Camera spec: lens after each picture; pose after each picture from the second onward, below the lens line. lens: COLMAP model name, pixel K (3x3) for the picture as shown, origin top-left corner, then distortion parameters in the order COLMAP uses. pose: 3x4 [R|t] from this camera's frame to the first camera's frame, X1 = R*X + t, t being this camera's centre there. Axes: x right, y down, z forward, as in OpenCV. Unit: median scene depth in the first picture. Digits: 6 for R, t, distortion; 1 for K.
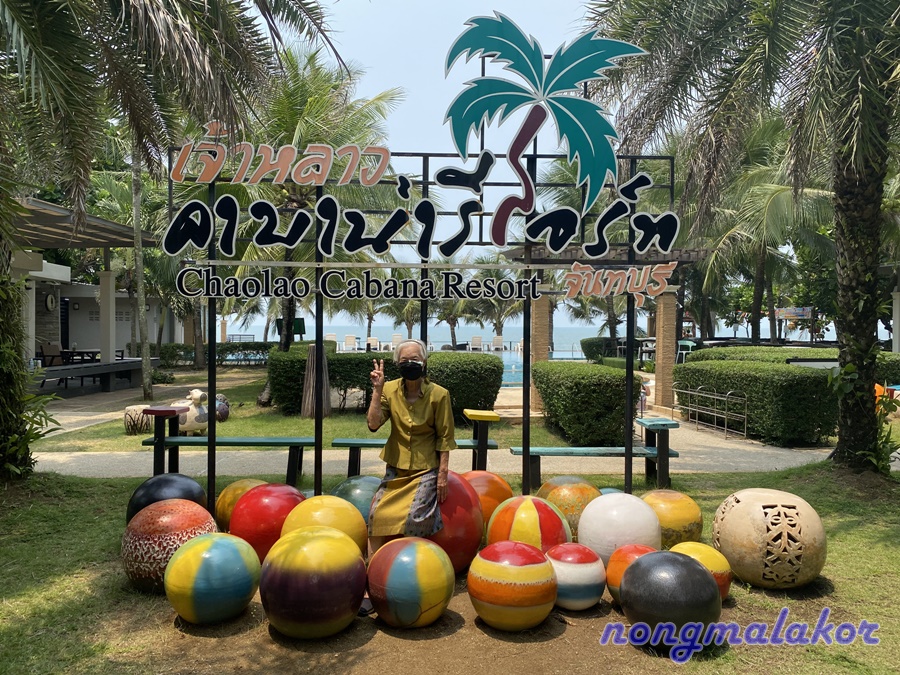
lens RADIAL K [[687.0, 0, 447.8], [0, 687.0, 336.2], [0, 0, 1]] dist [0.022800, -0.015756]
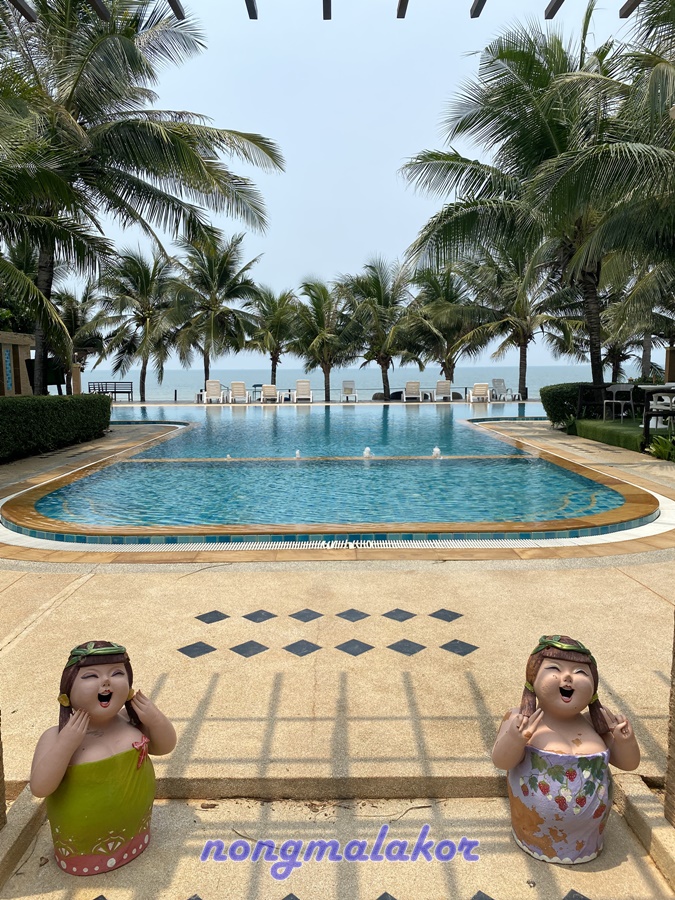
lens RADIAL K [[687.0, 0, 340.6], [0, 687.0, 451.8], [0, 0, 1]] dist [0.022800, -0.015756]
pose [[0.986991, 0.001822, -0.160763, 0.079553], [0.015389, 0.994274, 0.105750, -0.003763], [0.160035, -0.106848, 0.981311, 0.262824]]
